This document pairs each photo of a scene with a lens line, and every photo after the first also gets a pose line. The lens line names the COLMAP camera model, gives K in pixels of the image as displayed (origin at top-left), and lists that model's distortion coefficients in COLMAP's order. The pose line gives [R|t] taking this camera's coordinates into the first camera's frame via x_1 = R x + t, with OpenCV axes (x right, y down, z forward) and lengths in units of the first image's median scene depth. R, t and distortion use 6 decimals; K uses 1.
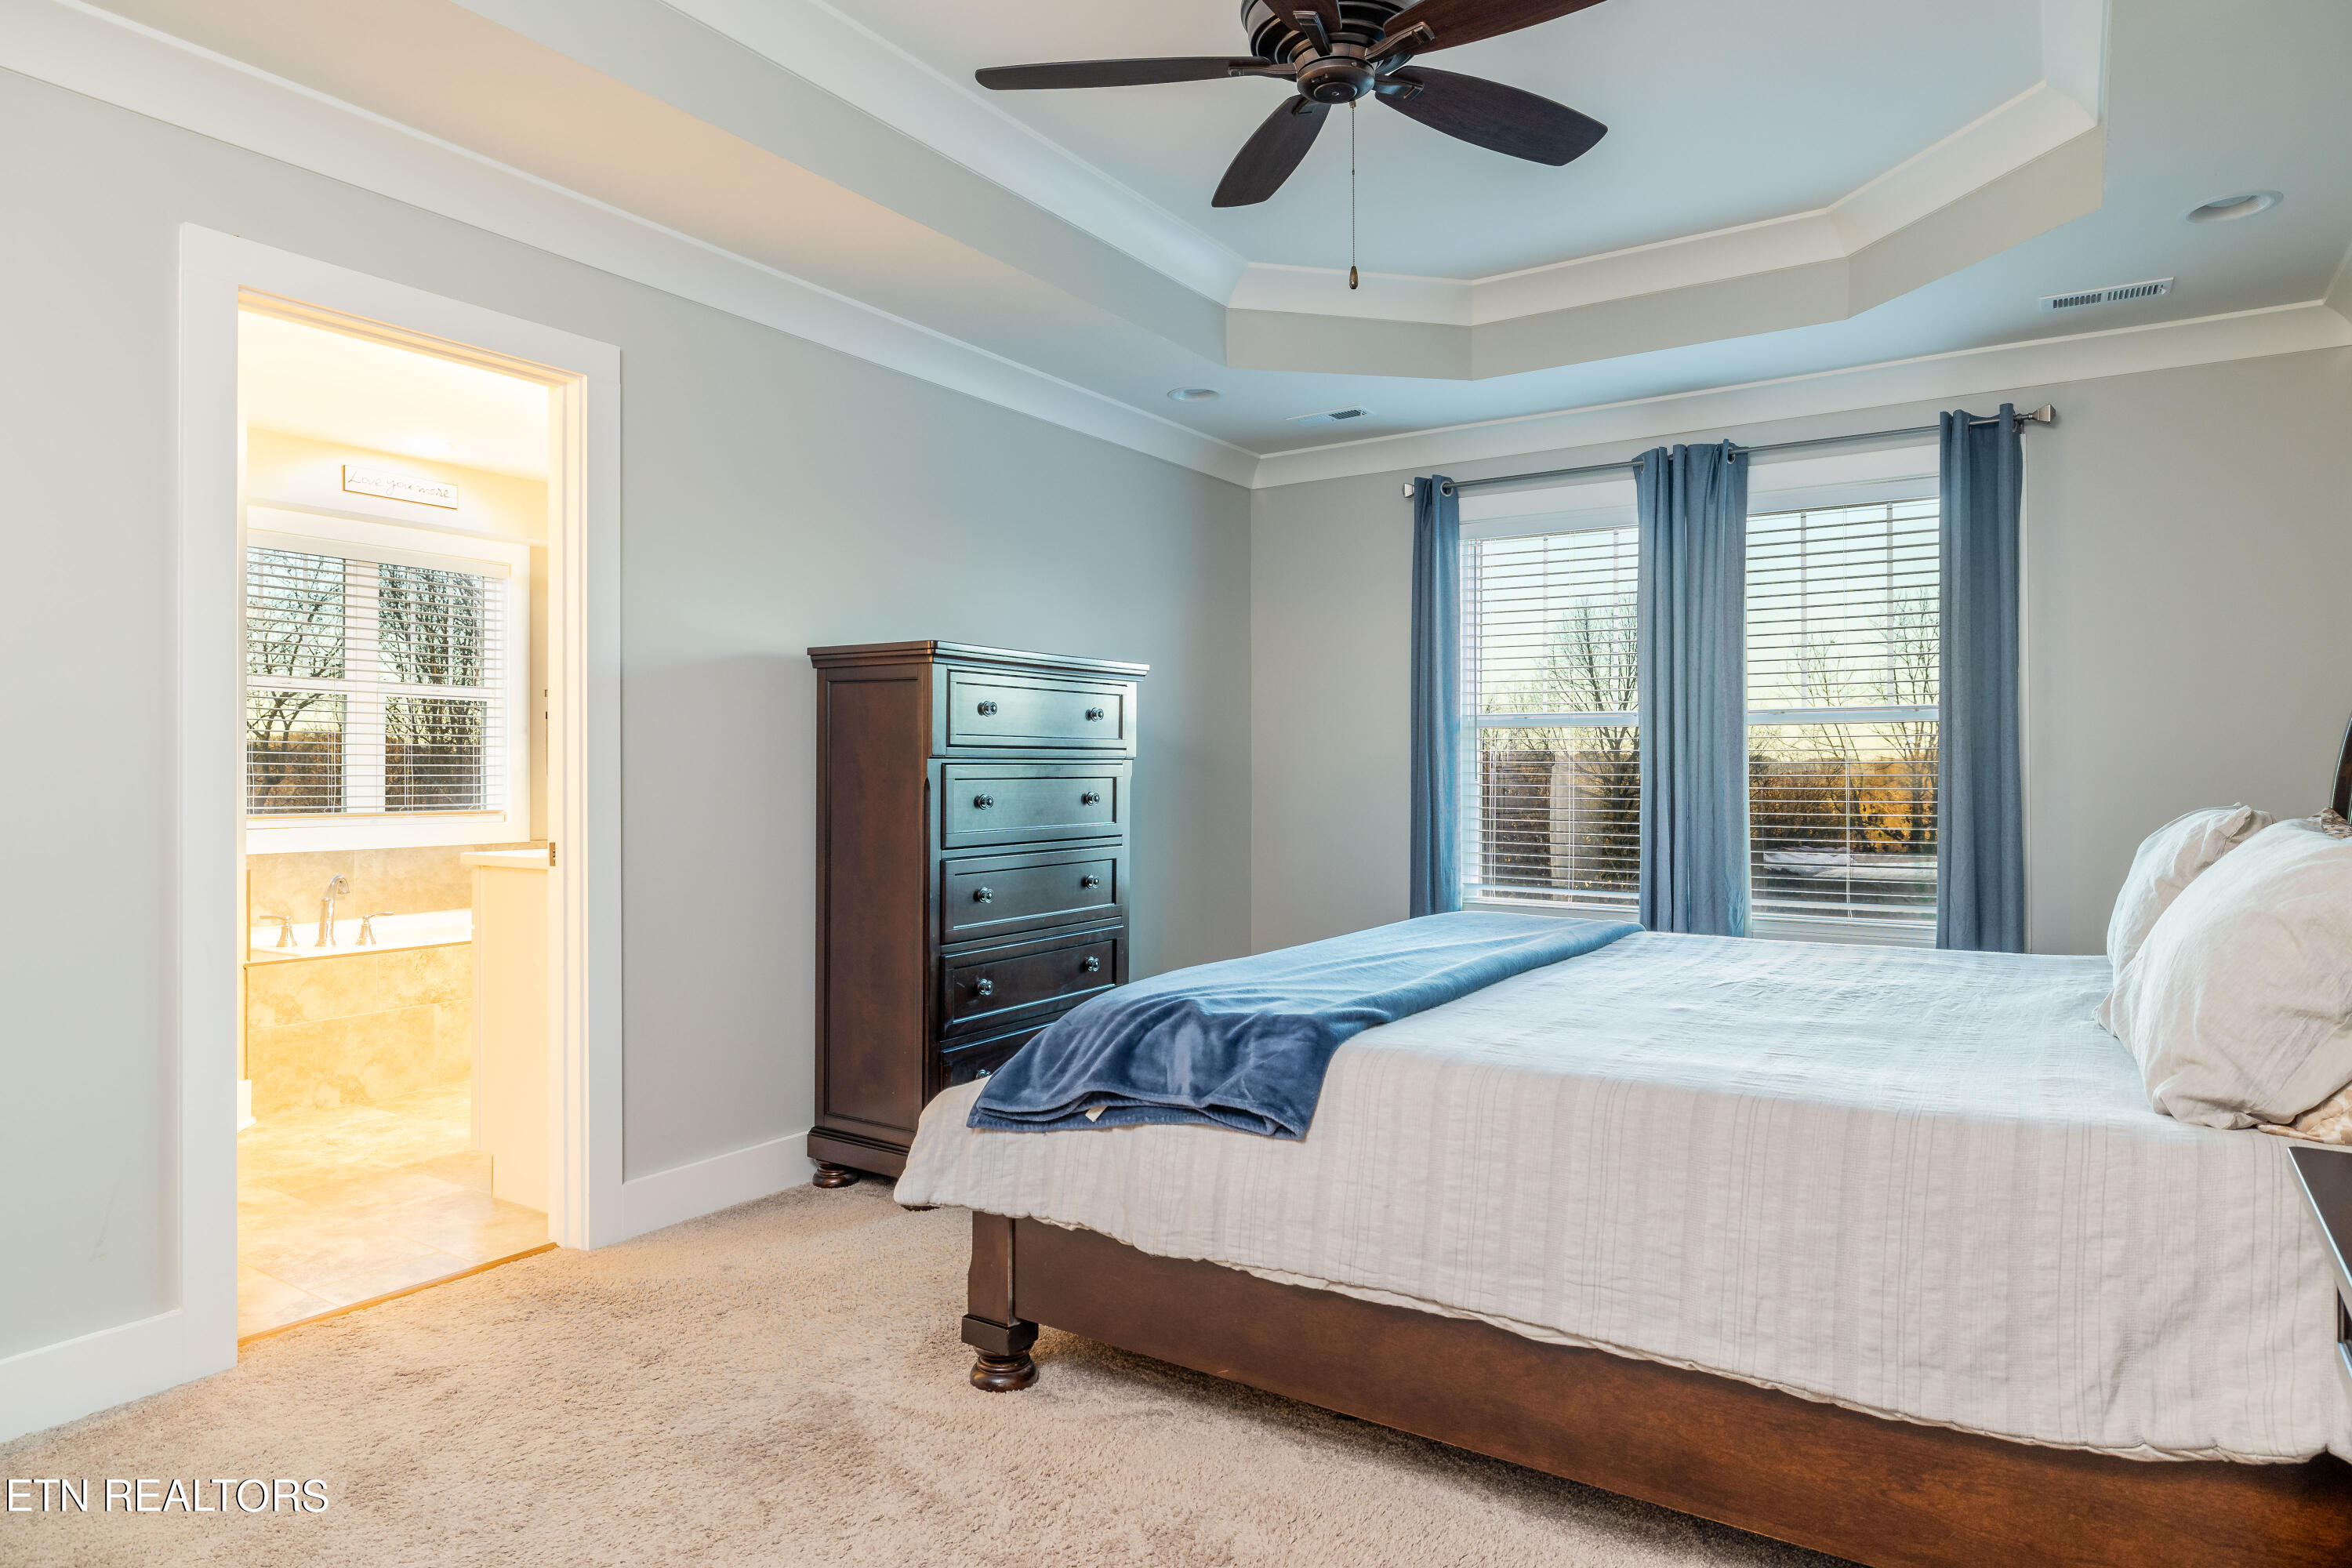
lens RADIAL K [[1376.7, 0, 1184.4], [0, 1376.7, 761.0], [0, 0, 1]] dist [0.002507, 0.000005]
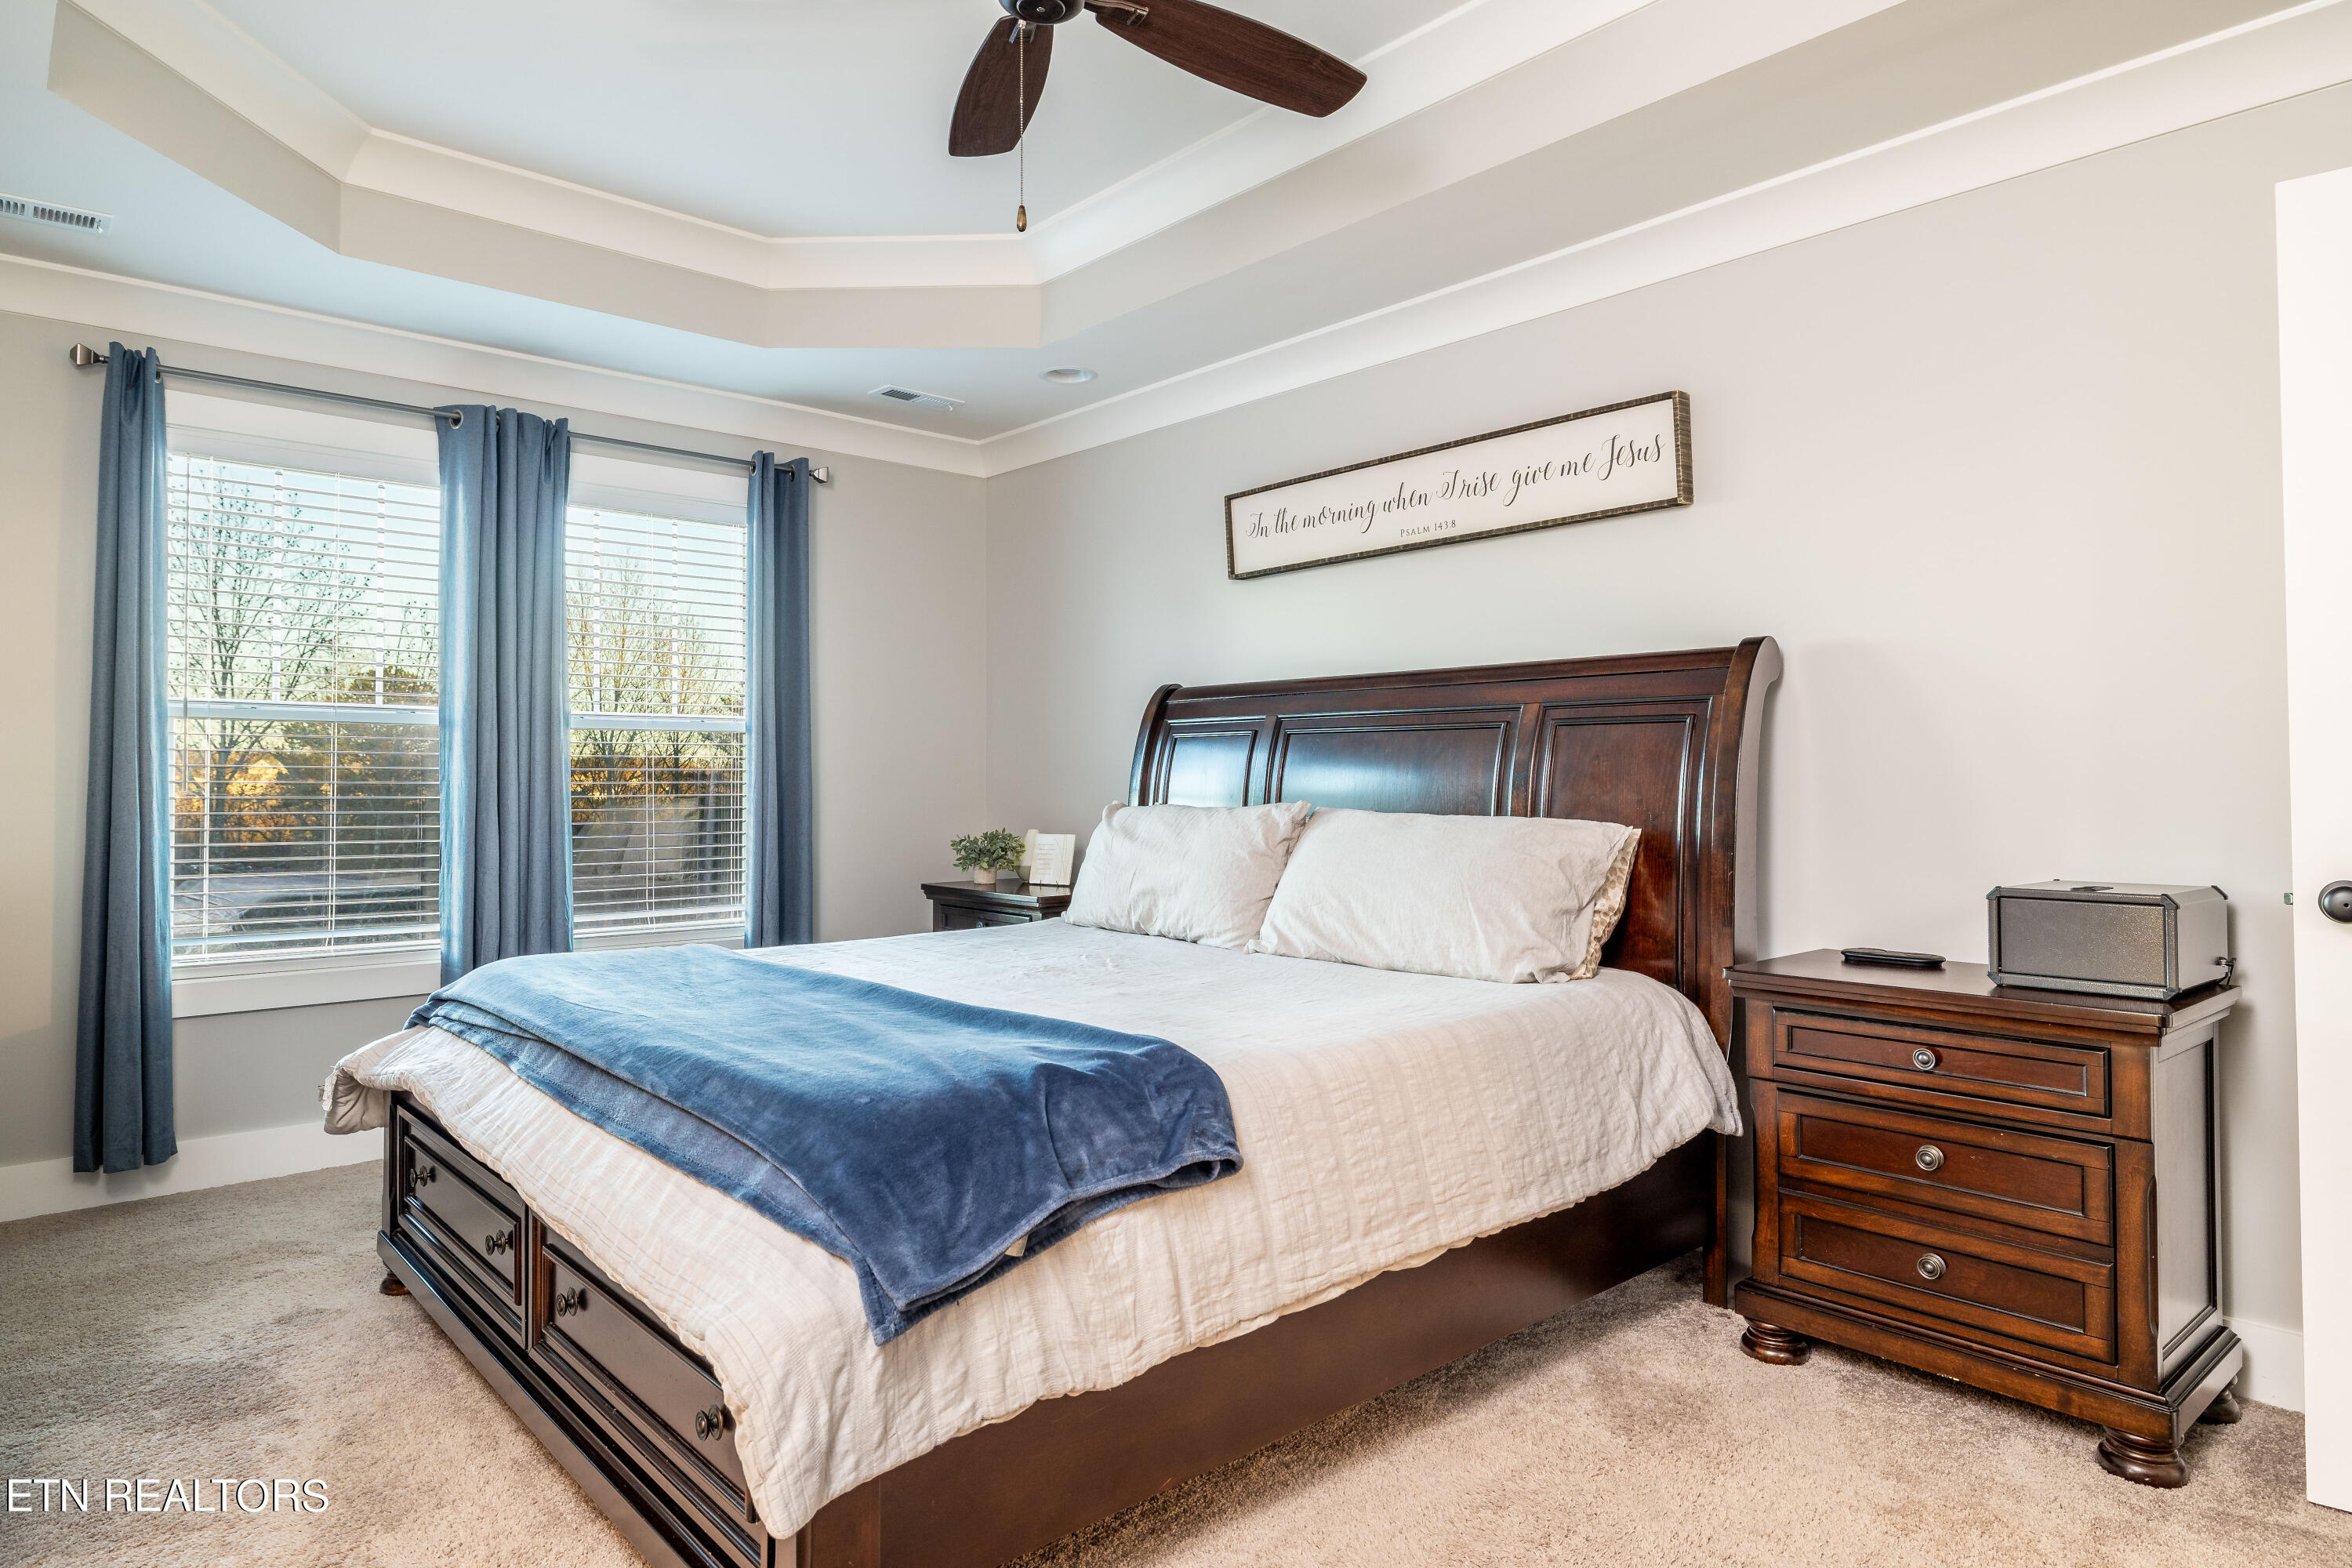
lens RADIAL K [[1376.7, 0, 1184.4], [0, 1376.7, 761.0], [0, 0, 1]] dist [0.002507, 0.000005]
pose [[0.260634, 0.011911, 0.965364, -0.460562], [-0.002939, 0.999929, -0.011544, 0.003979], [-0.965433, 0.000171, 0.260650, 0.442561]]
